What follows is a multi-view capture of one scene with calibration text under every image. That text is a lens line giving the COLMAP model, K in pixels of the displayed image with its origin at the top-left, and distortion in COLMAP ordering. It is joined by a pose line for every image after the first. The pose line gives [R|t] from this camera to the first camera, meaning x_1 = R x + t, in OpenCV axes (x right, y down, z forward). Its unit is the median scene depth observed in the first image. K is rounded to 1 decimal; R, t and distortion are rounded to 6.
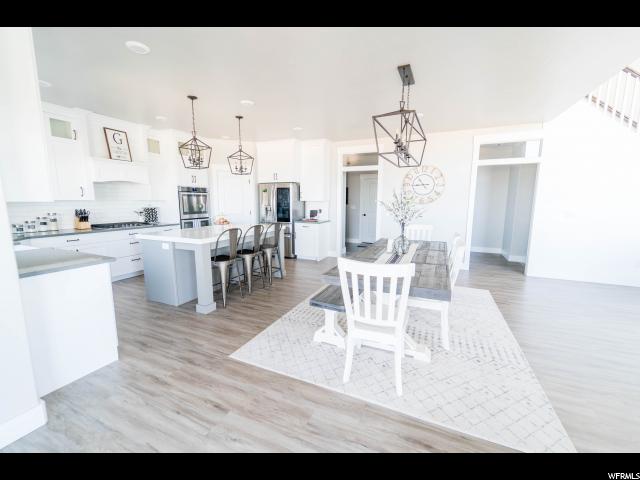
lens RADIAL K [[259.9, 0, 319.8], [0, 259.9, 239.5], [0, 0, 1]] dist [-0.003793, -0.000738]
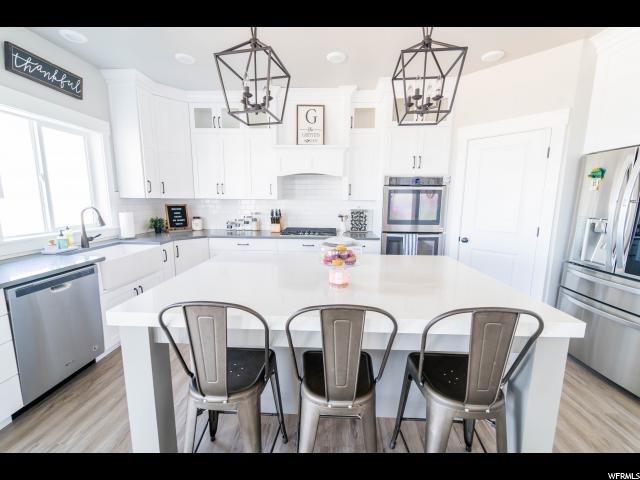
lens RADIAL K [[259.9, 0, 321.8], [0, 259.9, 237.9], [0, 0, 1]] dist [-0.003793, -0.000738]
pose [[0.375626, 0.142157, -0.915804, -0.038691], [-0.143712, 0.985147, 0.093976, -0.118076], [0.915561, 0.096312, 0.390476, 0.751148]]
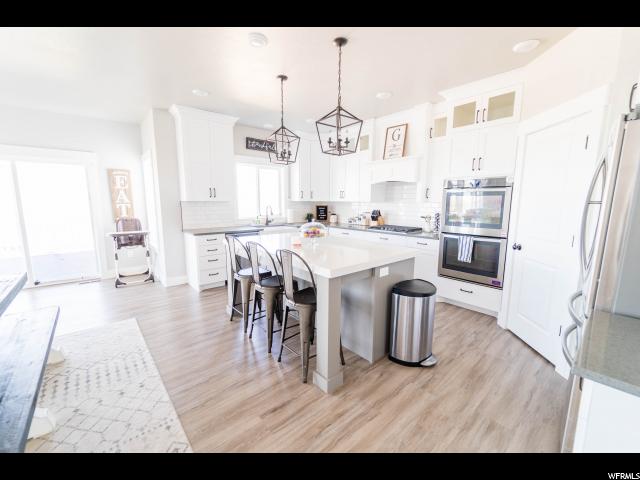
lens RADIAL K [[259.9, 0, 325.2], [0, 259.9, 239.5], [0, 0, 1]] dist [-0.003793, -0.000738]
pose [[-0.404430, 0.136044, -0.904394, 0.198761], [-0.135859, 0.968966, 0.206511, -0.181382], [0.904422, 0.206389, -0.373396, 1.161005]]
